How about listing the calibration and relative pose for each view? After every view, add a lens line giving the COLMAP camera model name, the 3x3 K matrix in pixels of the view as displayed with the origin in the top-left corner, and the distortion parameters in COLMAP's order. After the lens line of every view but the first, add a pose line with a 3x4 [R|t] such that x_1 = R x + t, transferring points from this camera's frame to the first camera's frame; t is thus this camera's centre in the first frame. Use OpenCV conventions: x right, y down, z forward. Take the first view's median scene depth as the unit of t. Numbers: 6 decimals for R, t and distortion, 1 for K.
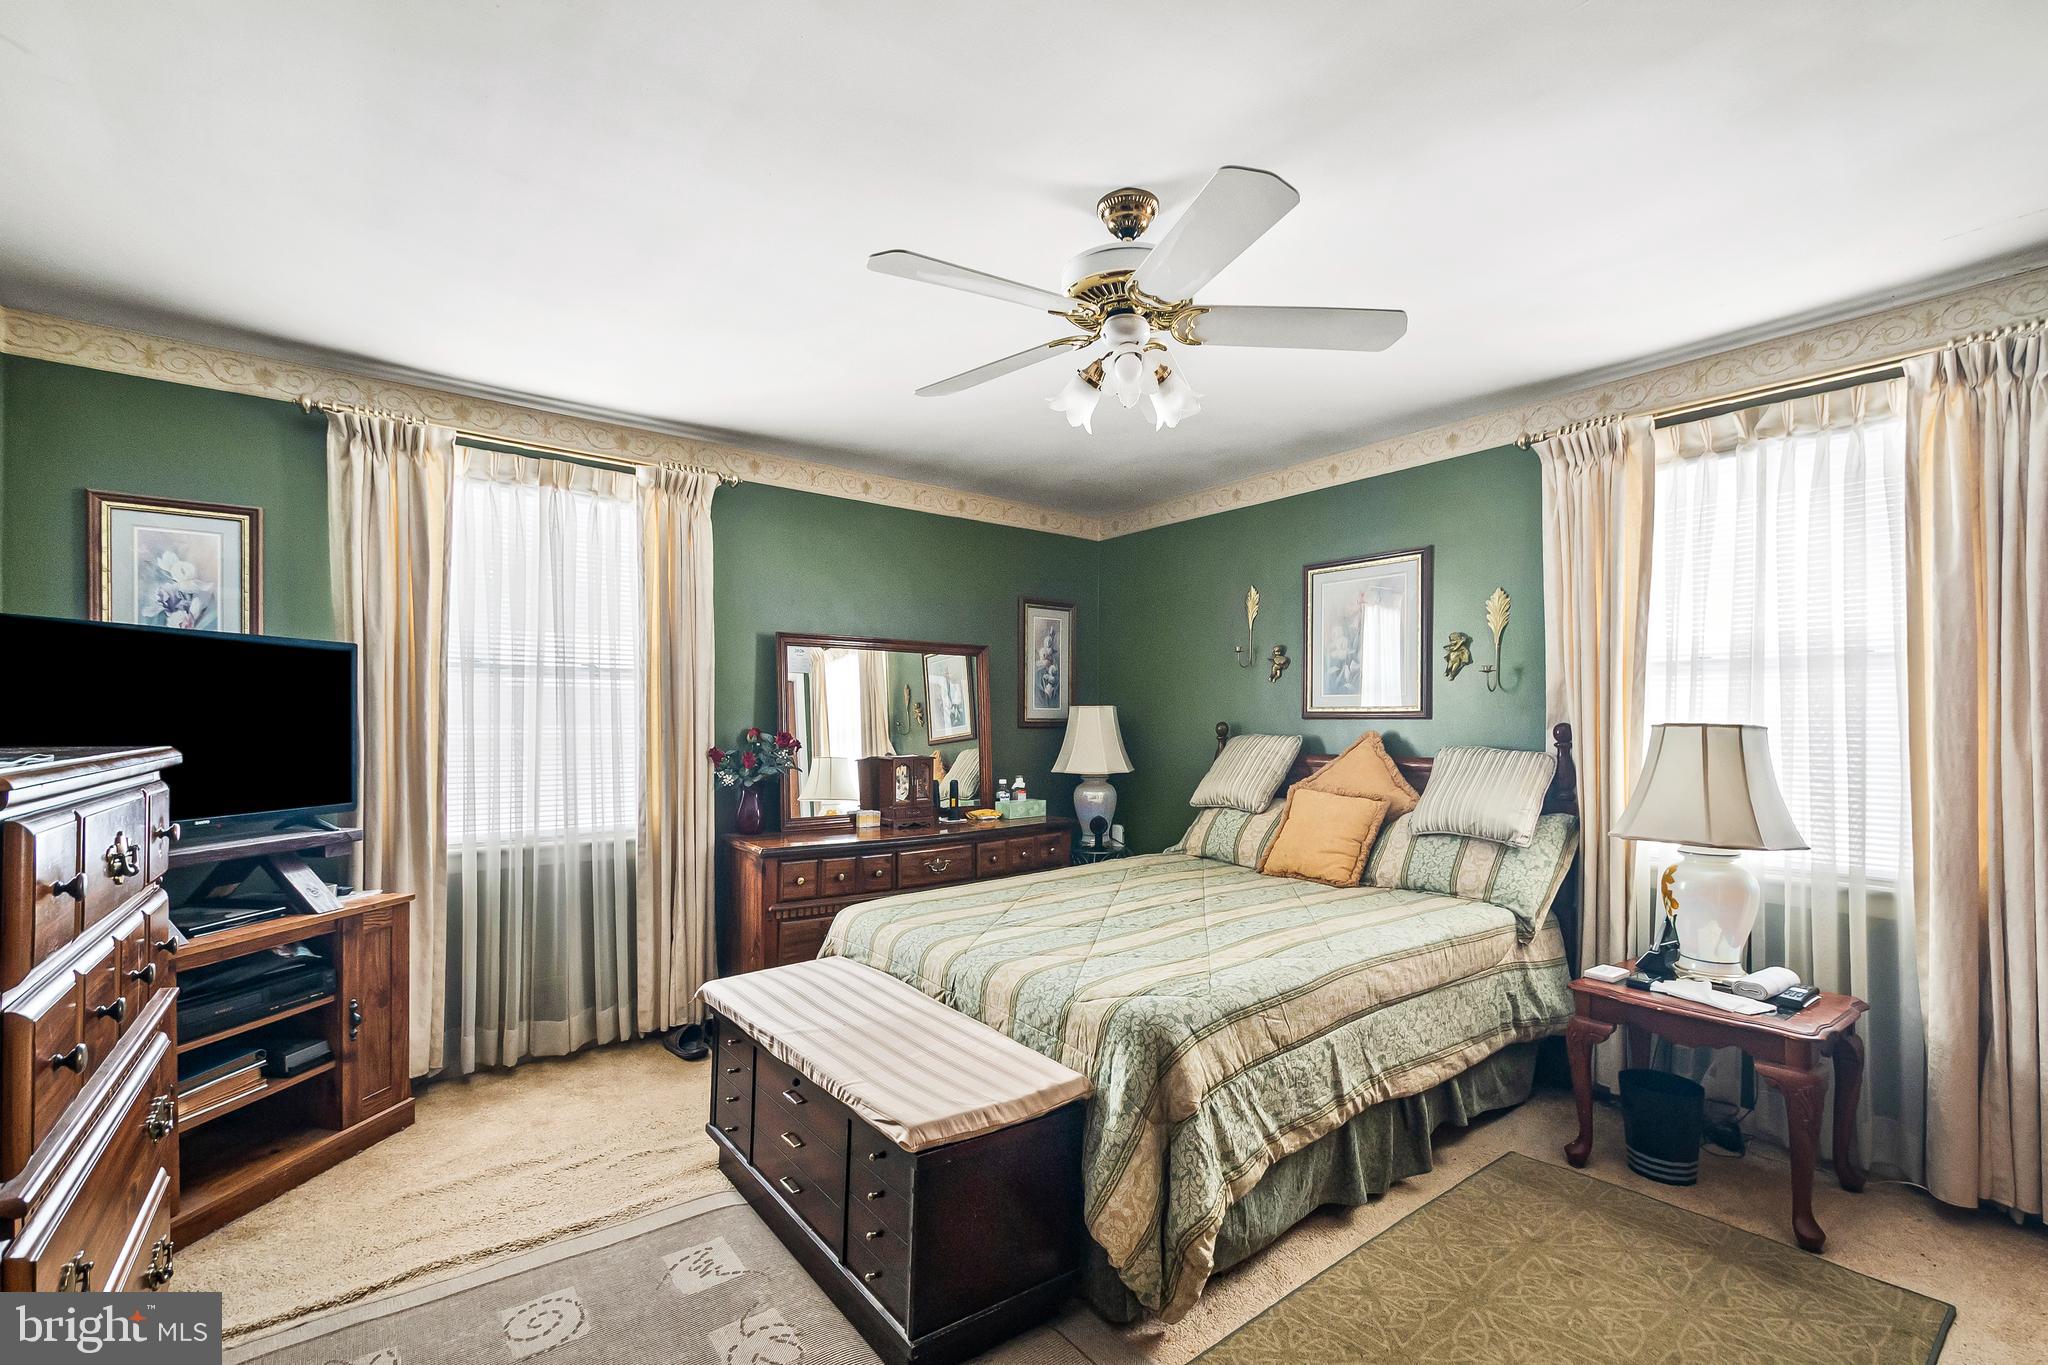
lens RADIAL K [[900.4, 0, 1050.5], [0, 900.4, 722.4], [0, 0, 1]] dist [0.003920, 0.000676]
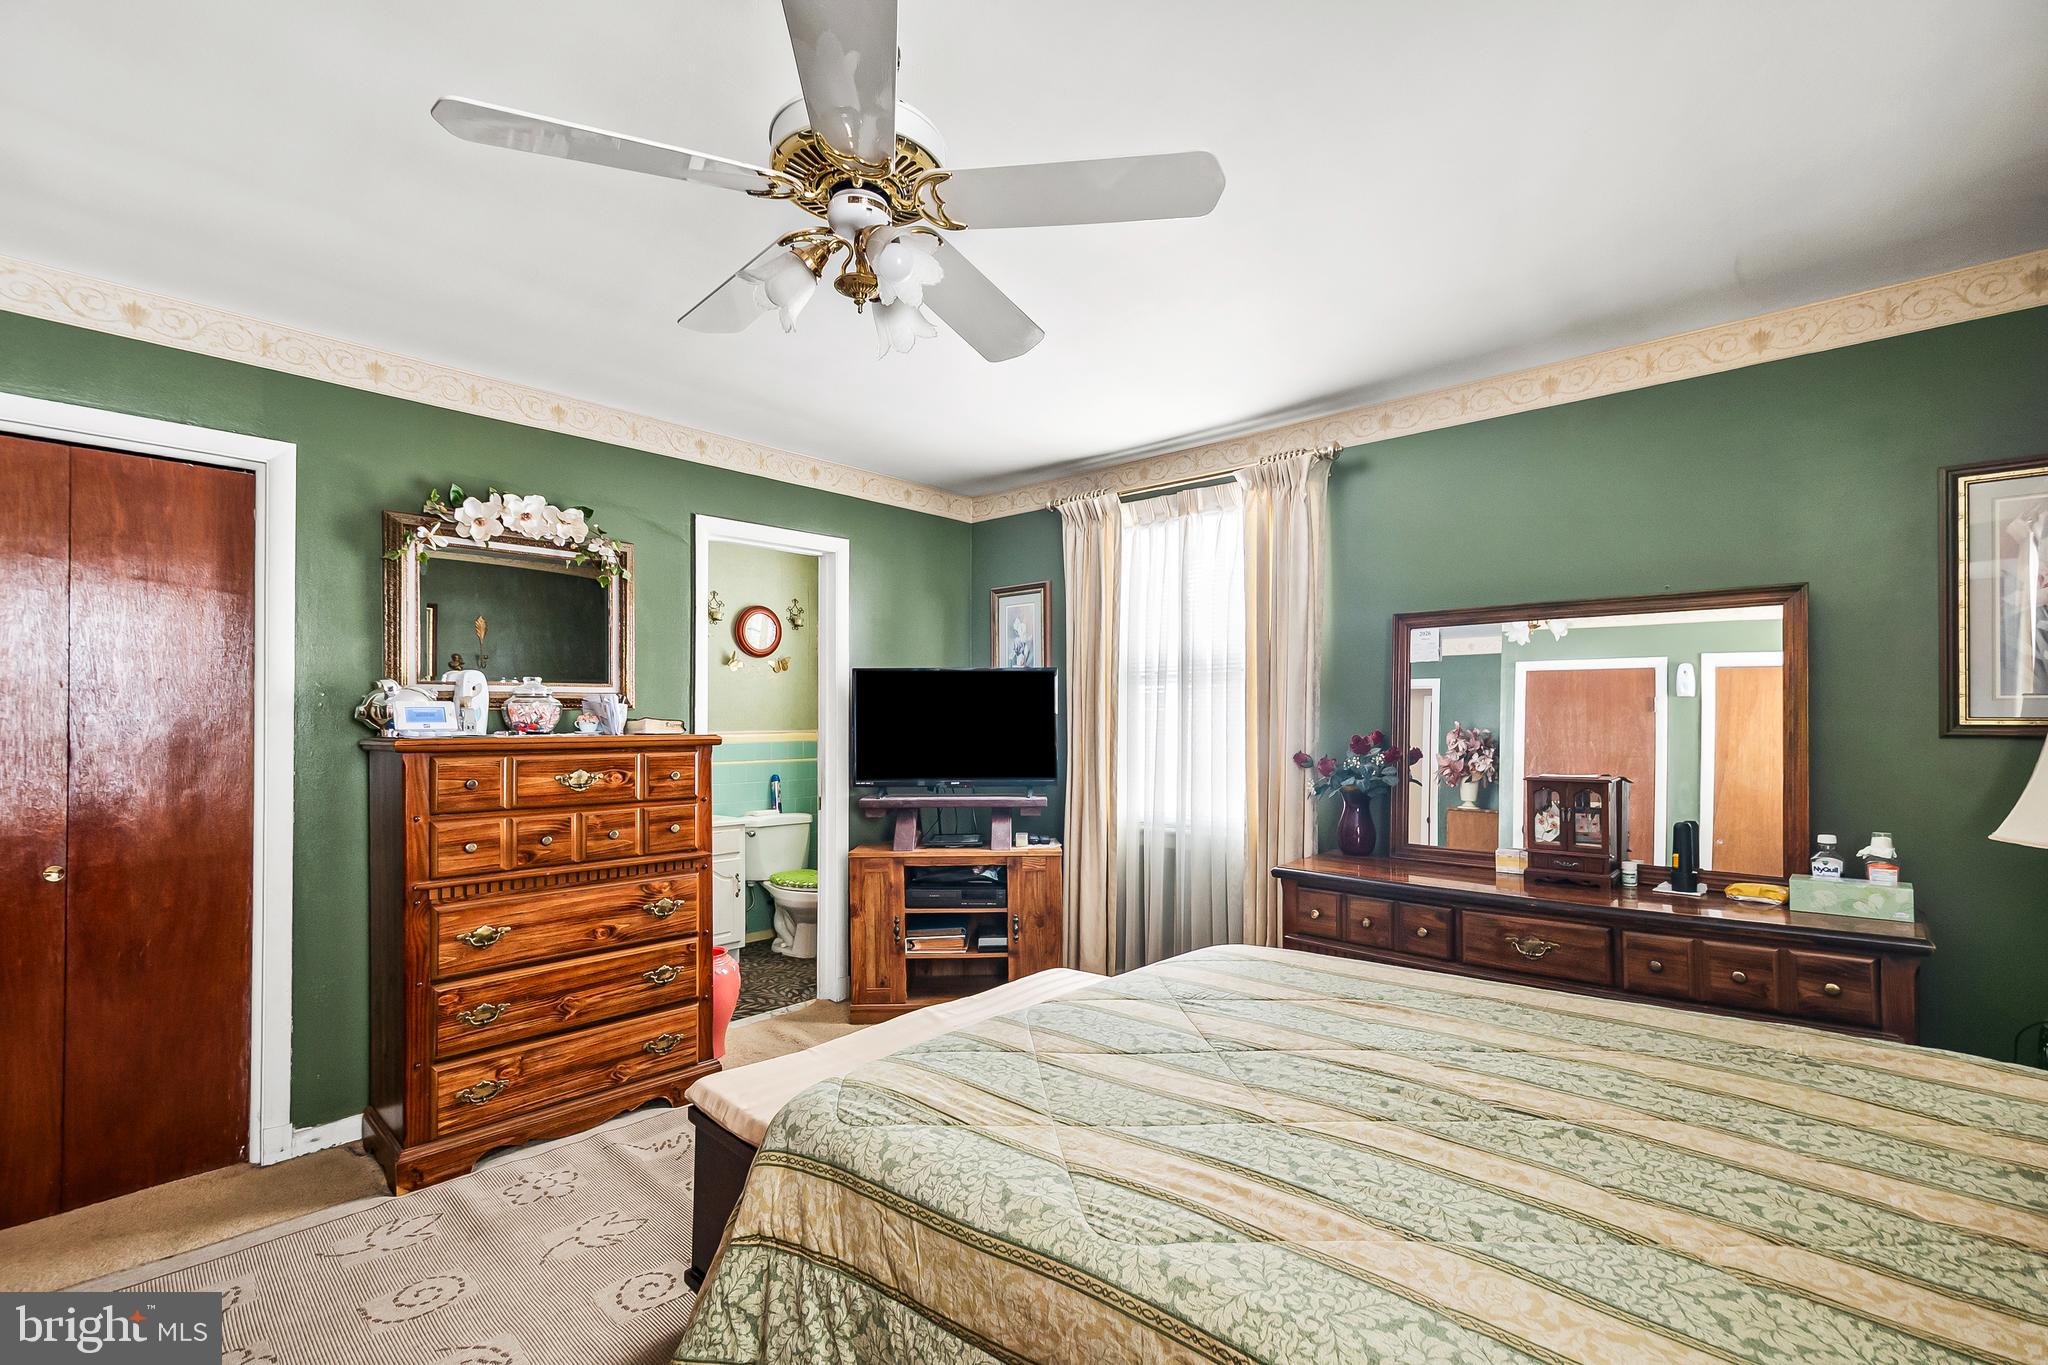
lens RADIAL K [[900.4, 0, 1017.7], [0, 900.4, 718.6], [0, 0, 1]] dist [0.003920, 0.000676]
pose [[0.162236, -0.004614, -0.986741, 0.603451], [-0.002716, 0.999983, -0.005122, 0.000046], [0.986748, 0.003511, 0.162221, 0.708231]]
